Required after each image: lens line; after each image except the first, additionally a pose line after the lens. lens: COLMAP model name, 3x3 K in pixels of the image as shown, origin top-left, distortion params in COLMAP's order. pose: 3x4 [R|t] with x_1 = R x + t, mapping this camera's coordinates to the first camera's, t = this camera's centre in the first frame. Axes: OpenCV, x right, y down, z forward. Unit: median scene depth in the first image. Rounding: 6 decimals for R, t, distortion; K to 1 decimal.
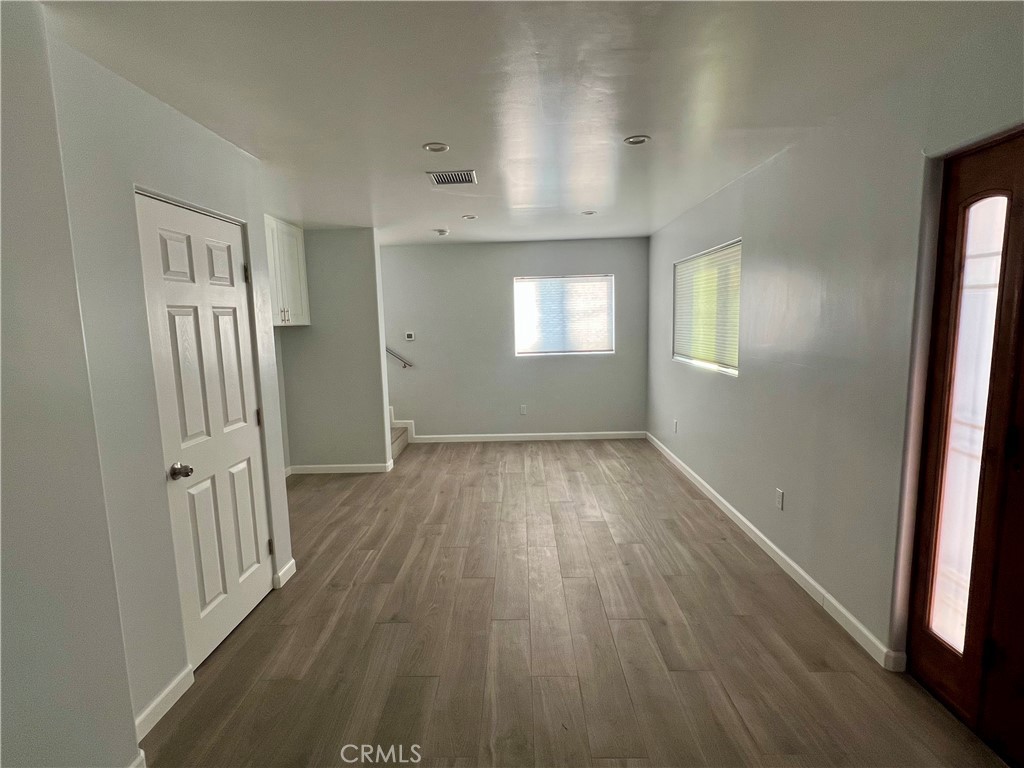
lens RADIAL K [[469.3, 0, 511.7], [0, 469.3, 379.2], [0, 0, 1]] dist [-0.004679, 0.000206]
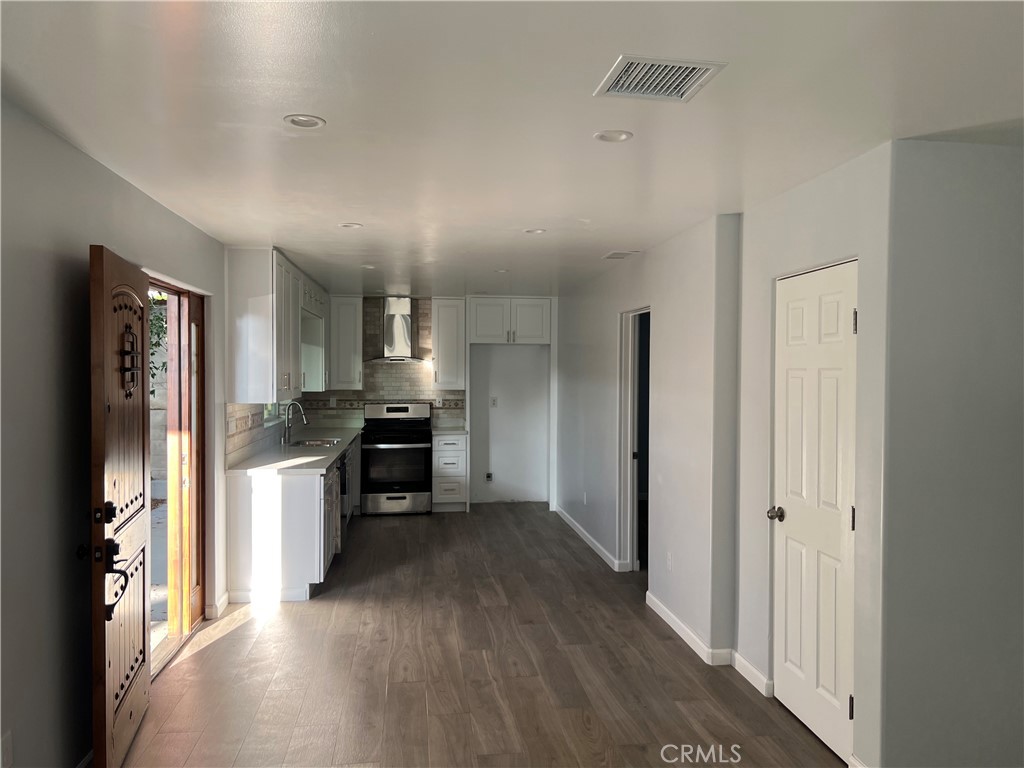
lens RADIAL K [[767.9, 0, 512.2], [0, 767.9, 384.1], [0, 0, 1]] dist [0.044599, -0.056241]
pose [[-0.988683, 0.023718, -0.148134, 0.180789], [0.001632, 0.989065, 0.147470, -0.363385], [0.150012, 0.145559, -0.977911, 2.493831]]
